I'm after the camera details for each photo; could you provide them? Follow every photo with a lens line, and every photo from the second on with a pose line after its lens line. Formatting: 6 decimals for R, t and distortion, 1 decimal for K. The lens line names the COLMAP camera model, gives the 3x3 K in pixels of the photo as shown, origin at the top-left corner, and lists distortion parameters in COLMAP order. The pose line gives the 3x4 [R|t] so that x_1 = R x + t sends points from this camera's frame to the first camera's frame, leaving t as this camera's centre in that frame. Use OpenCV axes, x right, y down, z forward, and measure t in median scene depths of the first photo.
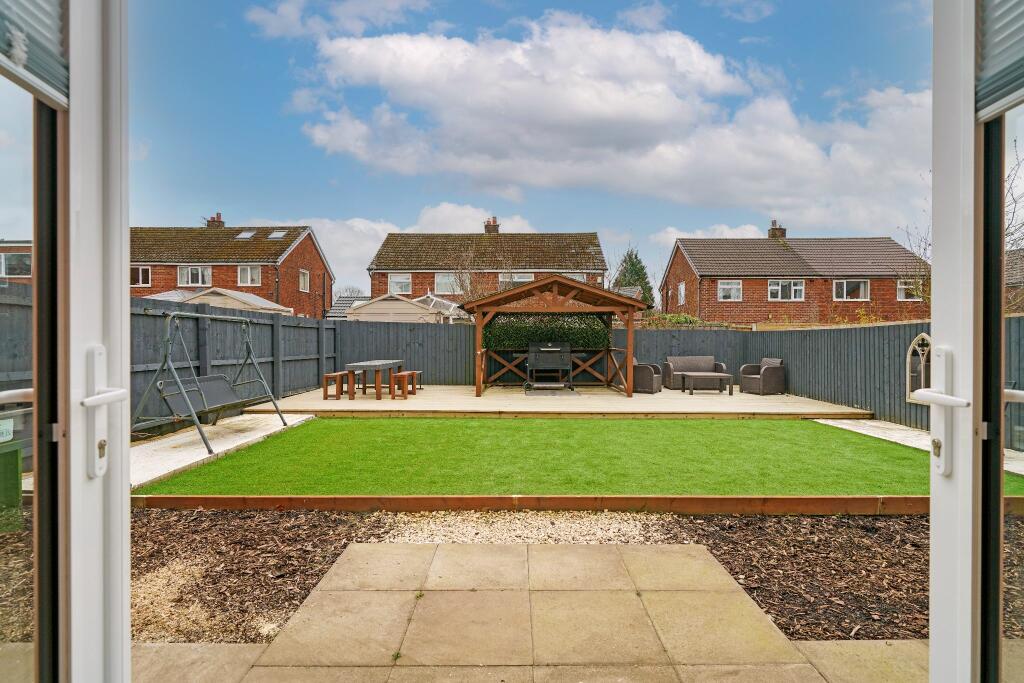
lens RADIAL K [[489.7, 0, 515.2], [0, 489.7, 340.5], [0, 0, 1]] dist [-0.000489, -0.000800]
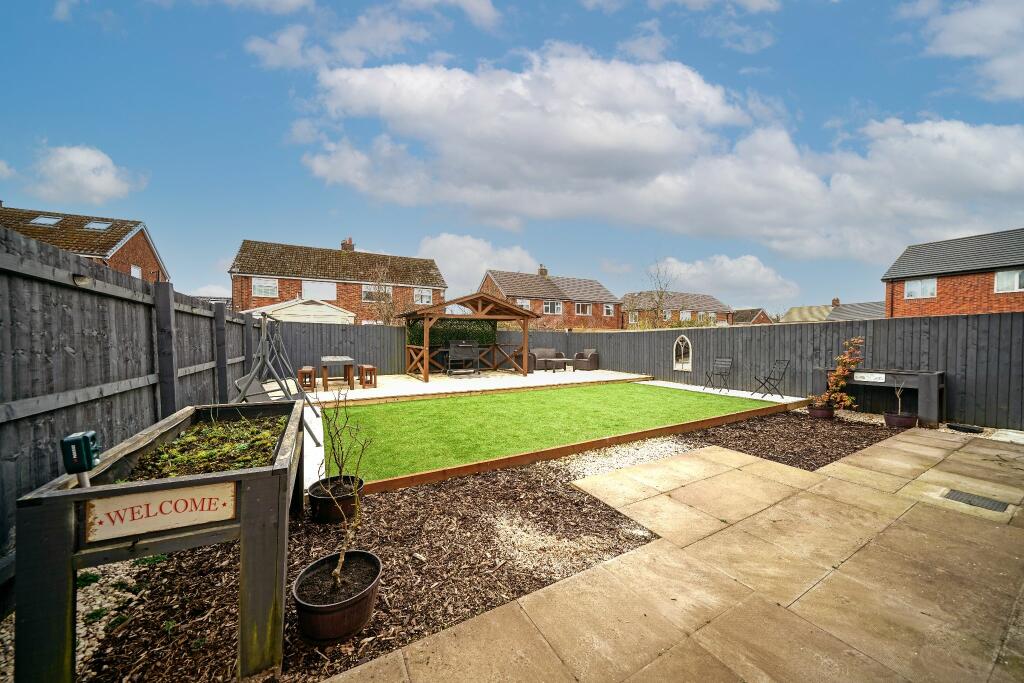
lens RADIAL K [[349.6, 0, 529.1], [0, 349.6, 334.6], [0, 0, 1]] dist [-0.006181, 0.000187]
pose [[0.868740, 0.003101, 0.495258, -0.262697], [0.001202, 0.999964, -0.008370, -0.003219], [-0.495266, 0.007867, 0.868706, 0.044481]]
